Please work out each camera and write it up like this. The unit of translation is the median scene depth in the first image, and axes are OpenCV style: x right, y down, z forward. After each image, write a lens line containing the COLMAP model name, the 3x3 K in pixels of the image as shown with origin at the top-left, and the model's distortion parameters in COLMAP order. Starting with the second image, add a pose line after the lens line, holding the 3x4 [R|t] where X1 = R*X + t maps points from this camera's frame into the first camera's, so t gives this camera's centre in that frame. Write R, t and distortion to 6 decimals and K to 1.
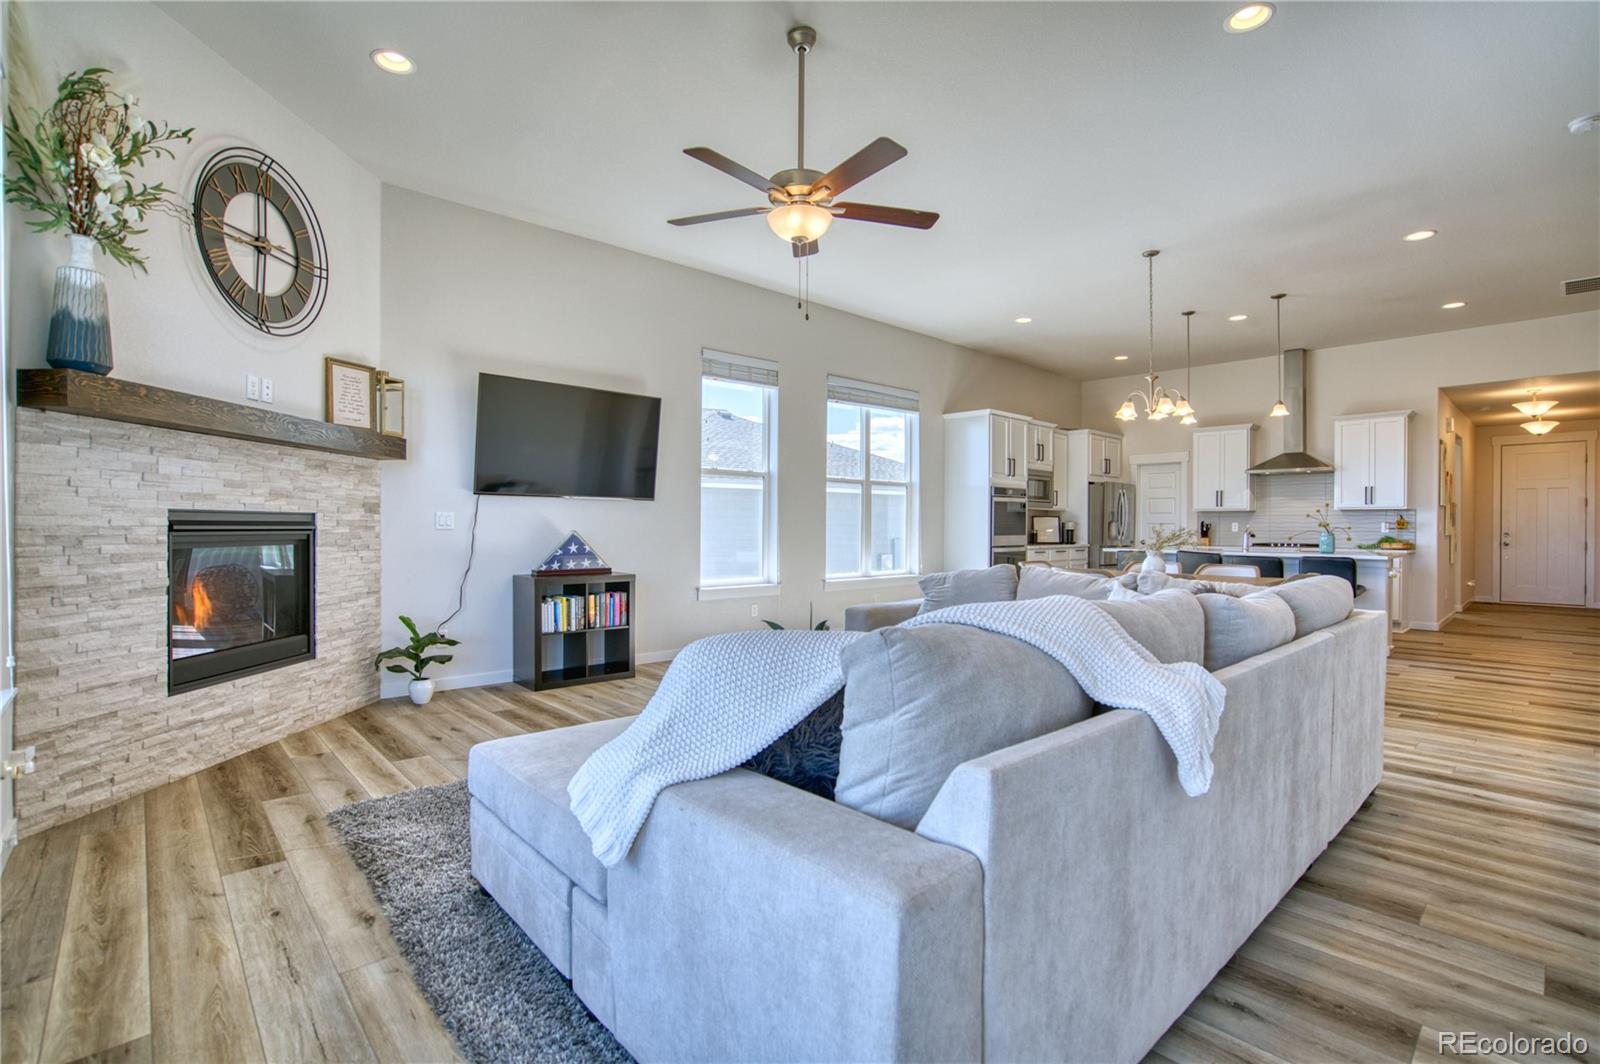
lens RADIAL K [[731.5, 0, 800.0], [0, 731.5, 532.0], [0, 0, 1]] dist [-0.015942, 0.000135]
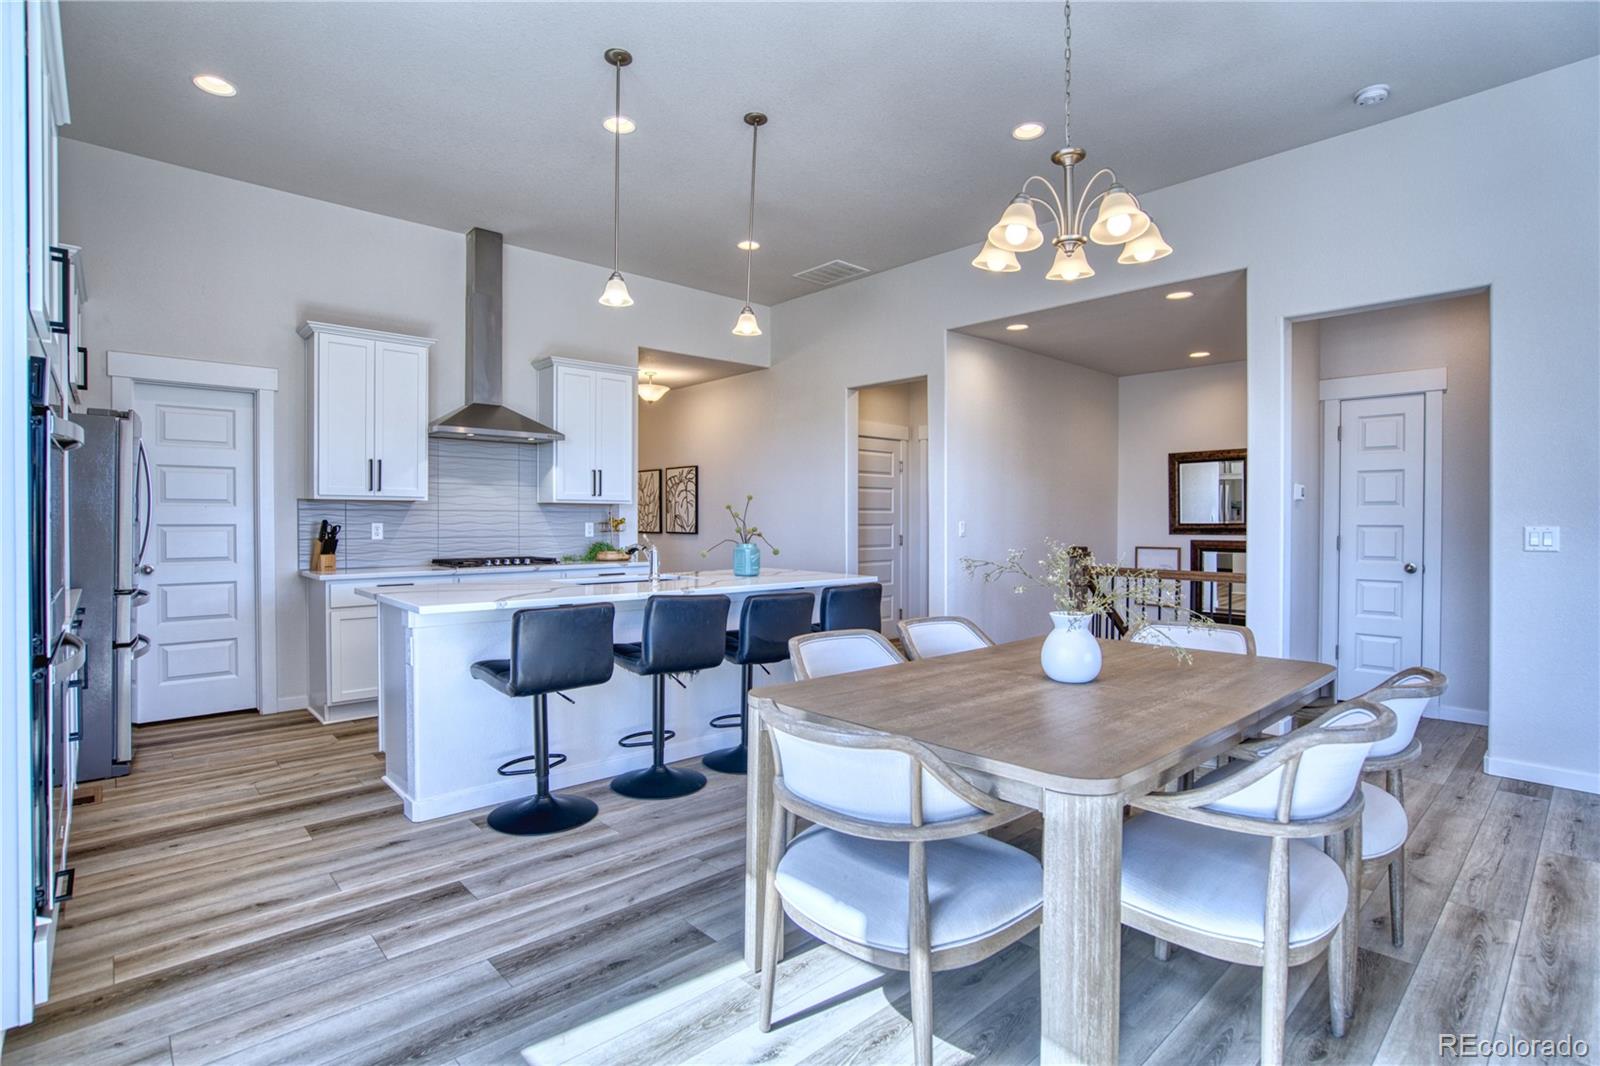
lens RADIAL K [[799.5, 0, 800.0], [0, 799.5, 533.0], [0, 0, 1]] dist [-0.001161, -0.000125]
pose [[0.021526, -0.025062, 0.999454, 0.035849], [0.002646, 0.999684, 0.025011, -0.019254], [-0.999765, 0.002107, 0.021585, 0.698060]]
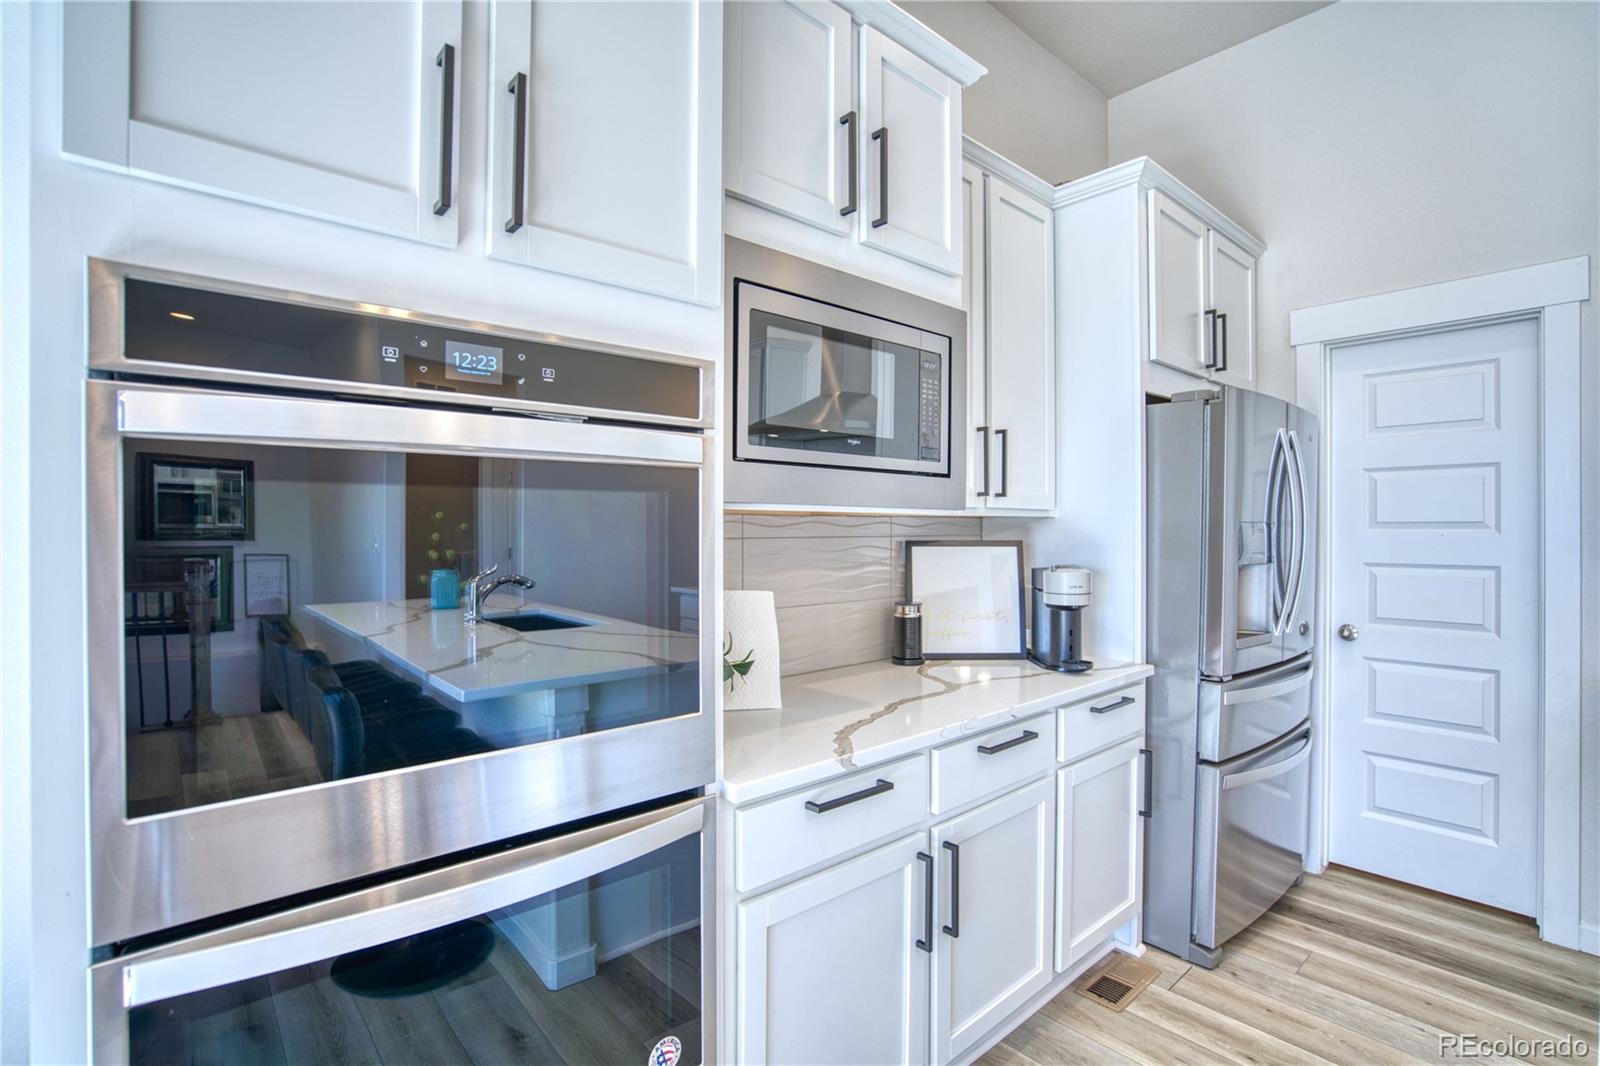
lens RADIAL K [[731.5, 0, 800.0], [0, 731.5, 533.0], [0, 0, 1]] dist [-0.015942, 0.000135]
pose [[0.999651, -0.004706, -0.026001, 0.310660], [0.004707, 0.999989, -0.000021, -0.026585], [0.026001, -0.000102, 0.999662, 0.816947]]
